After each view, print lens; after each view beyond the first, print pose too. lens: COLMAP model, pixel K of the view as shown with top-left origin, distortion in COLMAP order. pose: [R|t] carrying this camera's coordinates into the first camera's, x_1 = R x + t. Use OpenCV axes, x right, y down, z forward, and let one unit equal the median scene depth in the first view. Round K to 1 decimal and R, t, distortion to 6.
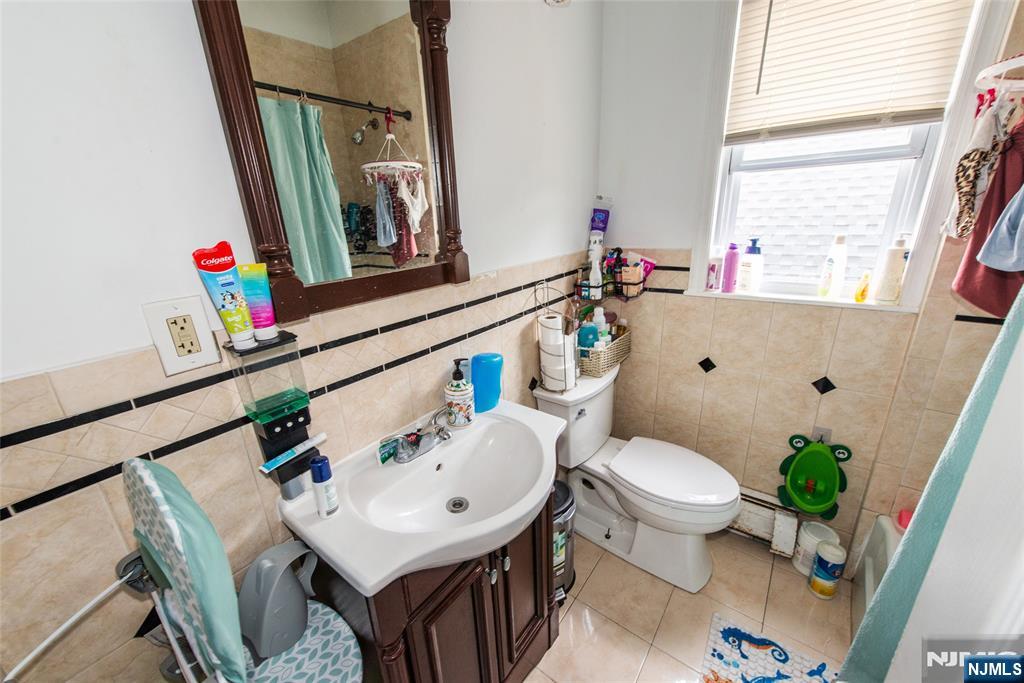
lens RADIAL K [[402.2, 0, 511.4], [0, 402.2, 346.8], [0, 0, 1]] dist [-0.002264, -0.001155]
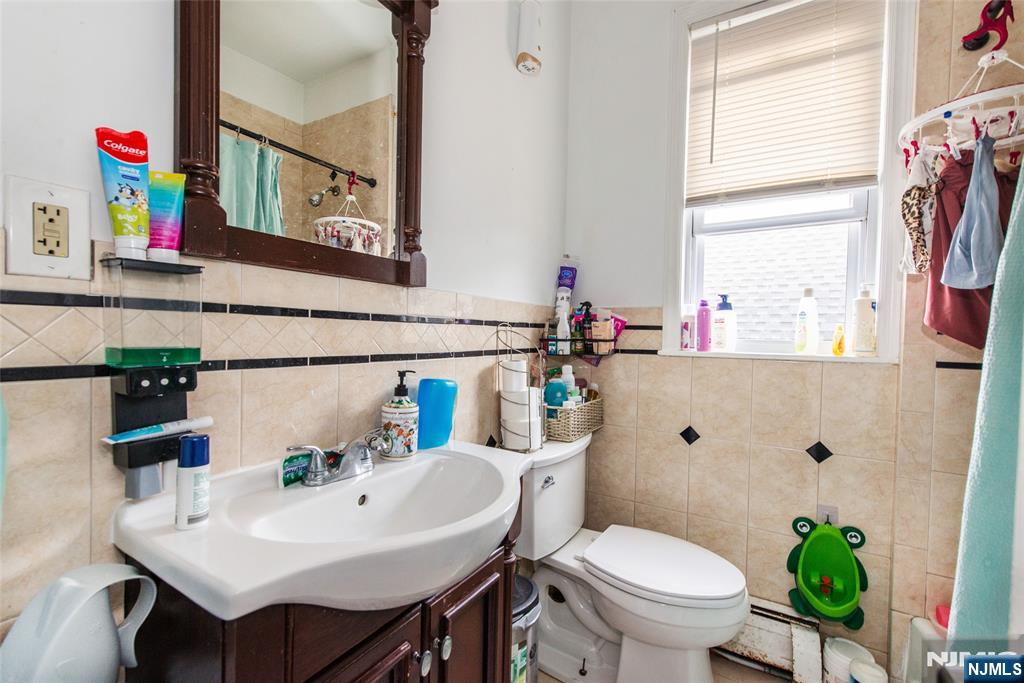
lens RADIAL K [[448.1, 0, 514.1], [0, 448.1, 339.6], [0, 0, 1]] dist [0.004134, -0.004668]
pose [[0.993268, 0.057951, 0.100306, -0.002734], [-0.024005, 0.950048, -0.311178, 0.203642], [-0.113329, 0.306675, 0.945043, 0.074040]]
